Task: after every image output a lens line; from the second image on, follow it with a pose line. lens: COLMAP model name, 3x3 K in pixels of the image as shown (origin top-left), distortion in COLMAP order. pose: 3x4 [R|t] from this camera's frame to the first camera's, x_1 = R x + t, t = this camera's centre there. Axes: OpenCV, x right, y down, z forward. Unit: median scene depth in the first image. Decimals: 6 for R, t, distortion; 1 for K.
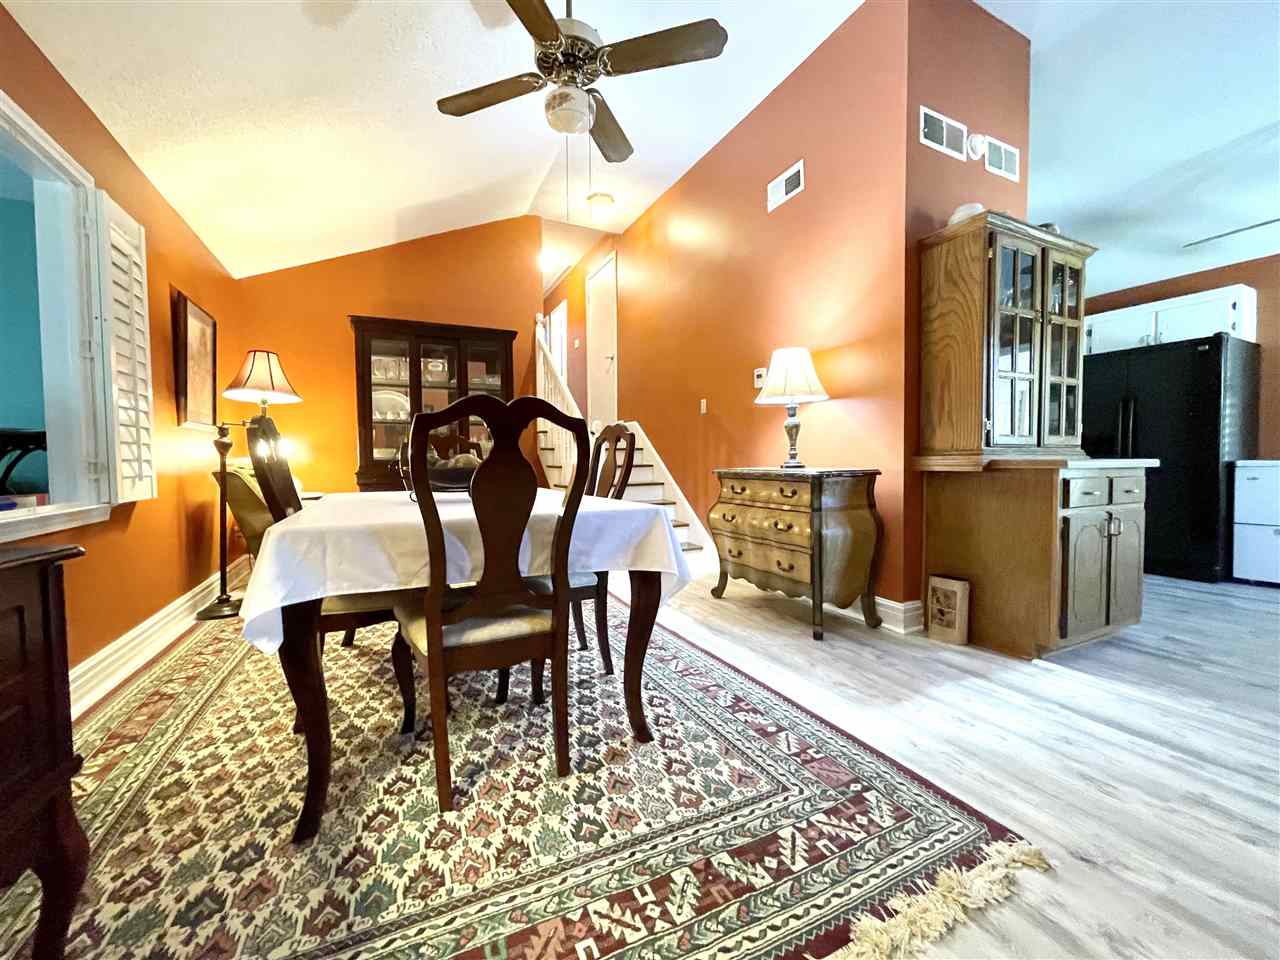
lens RADIAL K [[516.2, 0, 634.9], [0, 516.2, 476.5], [0, 0, 1]] dist [-0.015687, 0.009091]
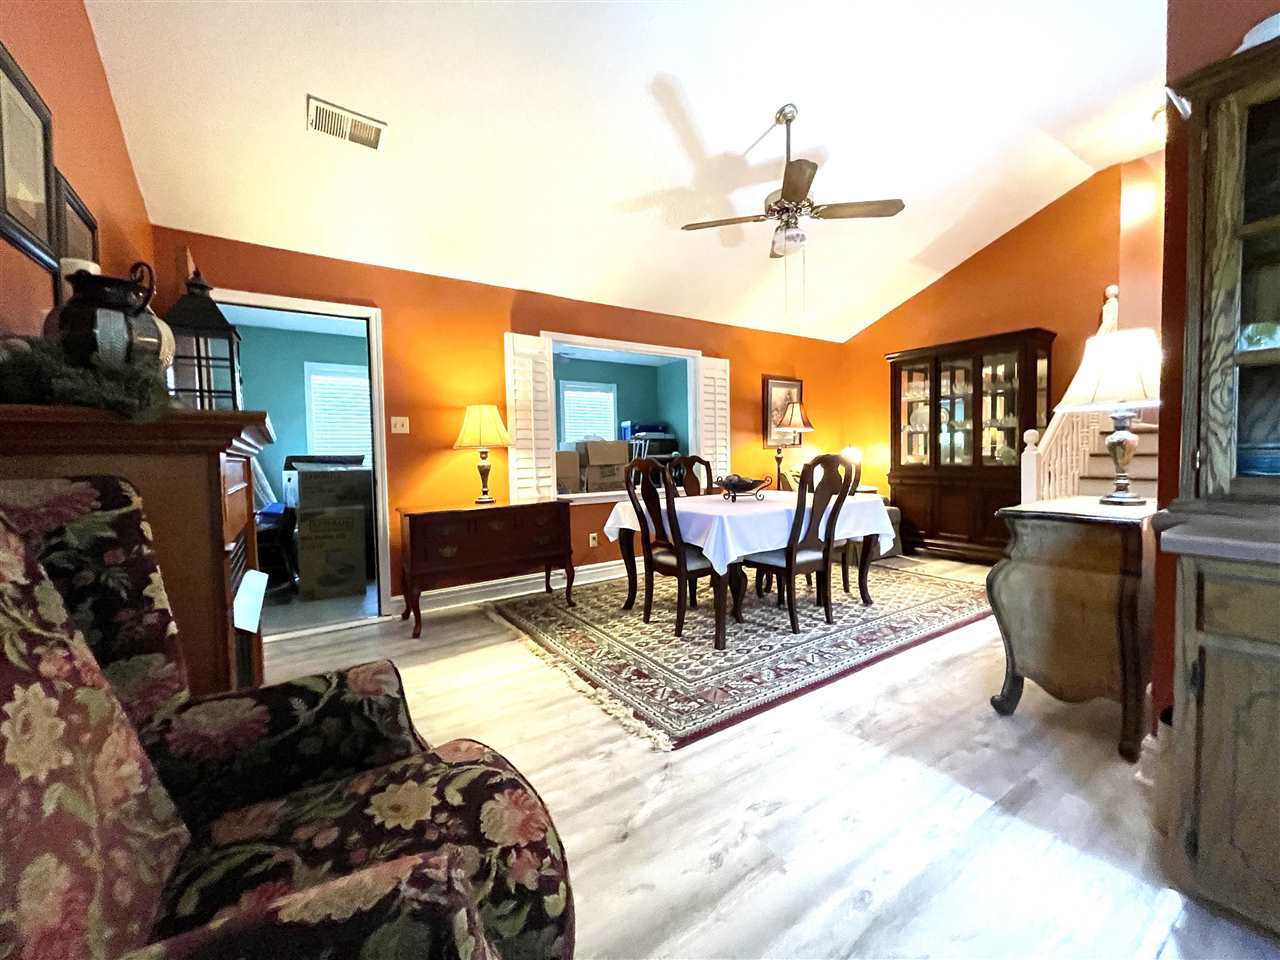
lens RADIAL K [[515.3, 0, 640.0], [0, 515.3, 480.0], [0, 0, 1]] dist [-0.017061, 0.000124]
pose [[0.148023, 0.057299, -0.987323, 1.853696], [-0.016134, 0.998327, 0.055519, -0.157551], [0.988852, 0.007712, 0.148700, 0.545428]]
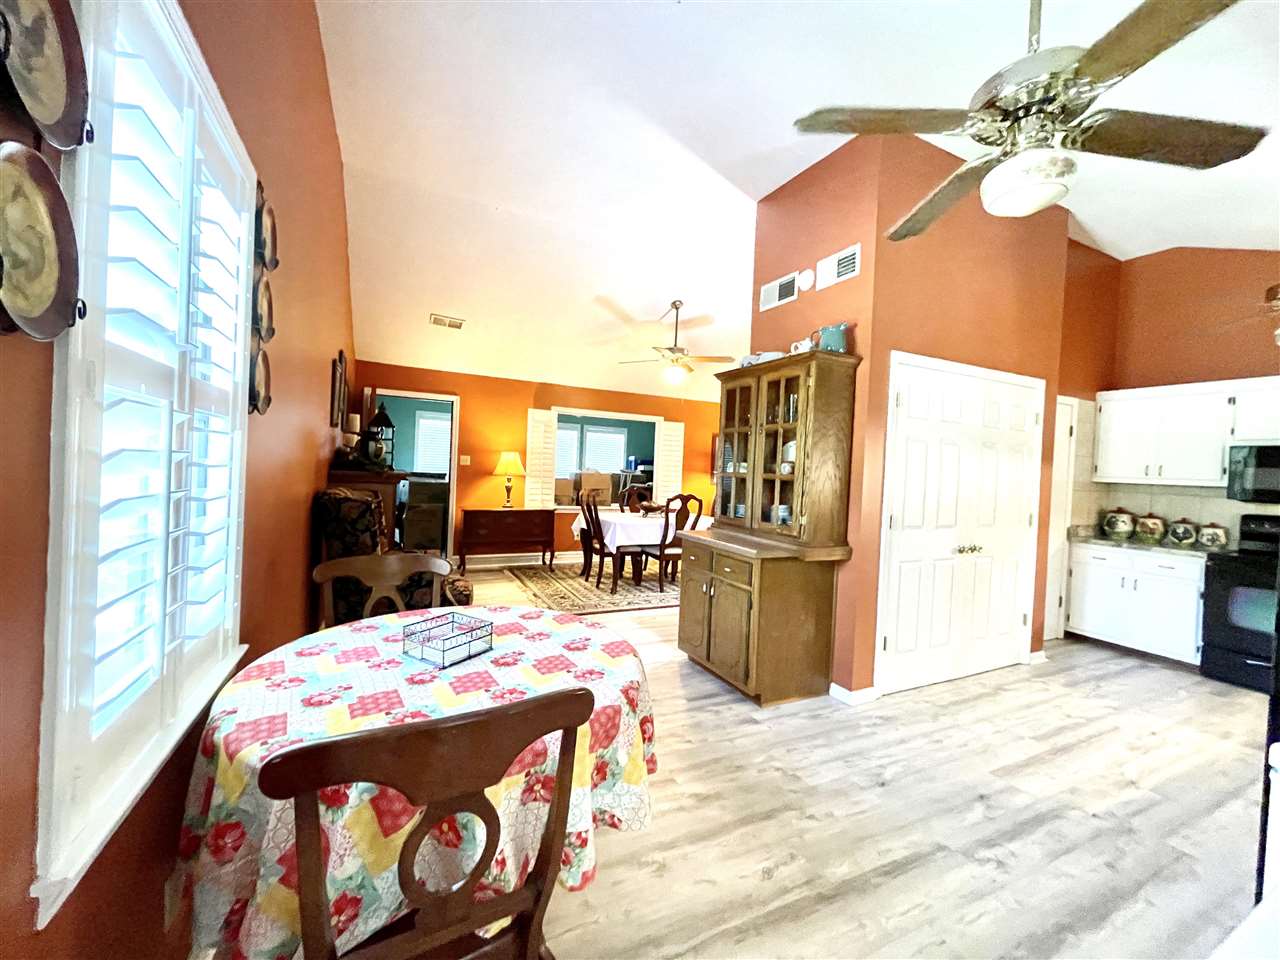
lens RADIAL K [[515.3, 0, 640.0], [0, 515.3, 480.0], [0, 0, 1]] dist [-0.017061, 0.000124]
pose [[0.003007, 0.029472, -0.999561, 3.624130], [-0.079059, 0.996444, 0.029142, -0.339818], [0.996865, 0.078937, 0.005326, 1.245328]]
